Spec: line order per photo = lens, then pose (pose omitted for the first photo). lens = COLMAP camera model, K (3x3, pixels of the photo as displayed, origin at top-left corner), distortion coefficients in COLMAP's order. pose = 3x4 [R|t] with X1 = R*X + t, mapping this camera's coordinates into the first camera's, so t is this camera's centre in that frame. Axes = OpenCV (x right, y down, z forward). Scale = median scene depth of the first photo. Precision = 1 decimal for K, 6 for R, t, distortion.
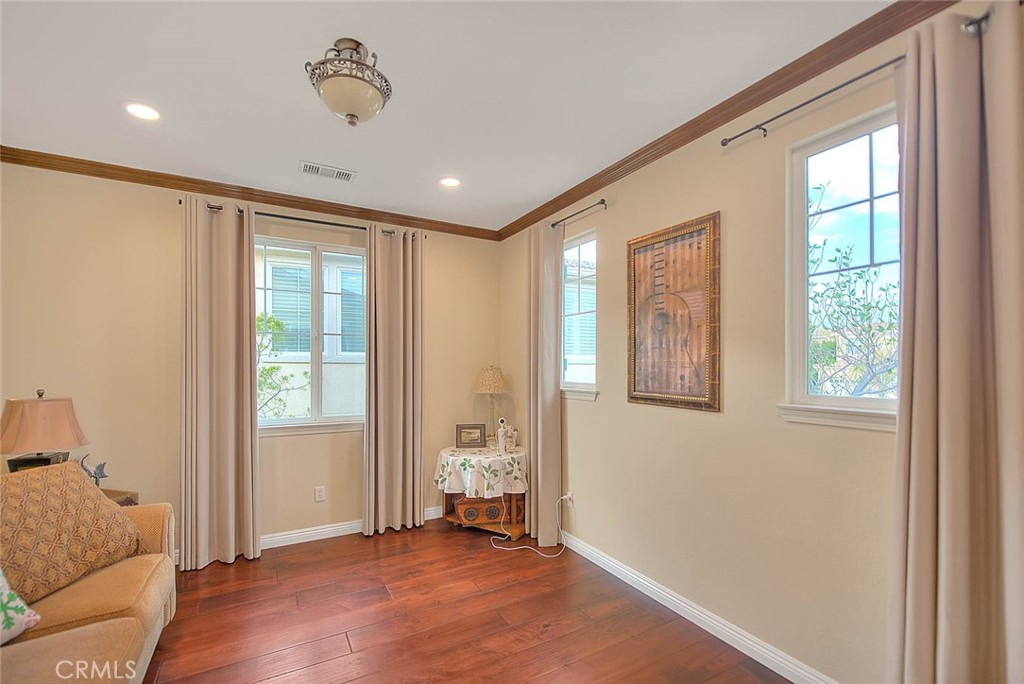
lens RADIAL K [[418.8, 0, 507.1], [0, 418.8, 362.9], [0, 0, 1]] dist [-0.010946, -0.001408]
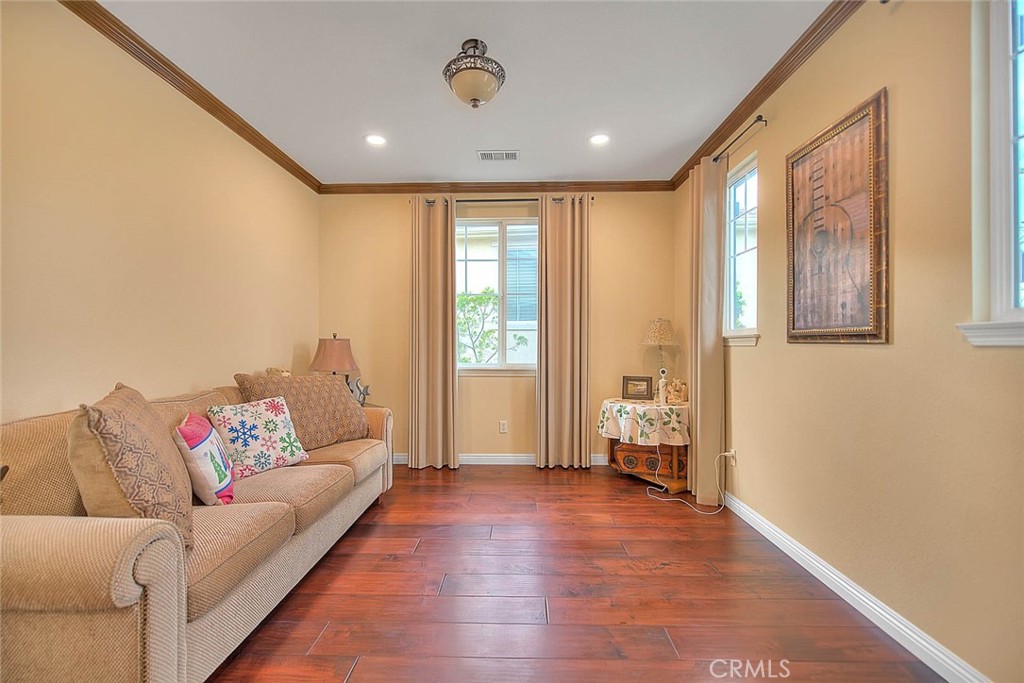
lens RADIAL K [[418.8, 0, 525.4], [0, 418.8, 345.2], [0, 0, 1]] dist [-0.010946, -0.001408]
pose [[0.864602, -0.003753, -0.502443, 0.234160], [0.003935, 0.999992, -0.000697, 0.089163], [0.502441, -0.001374, 0.864610, -0.007669]]
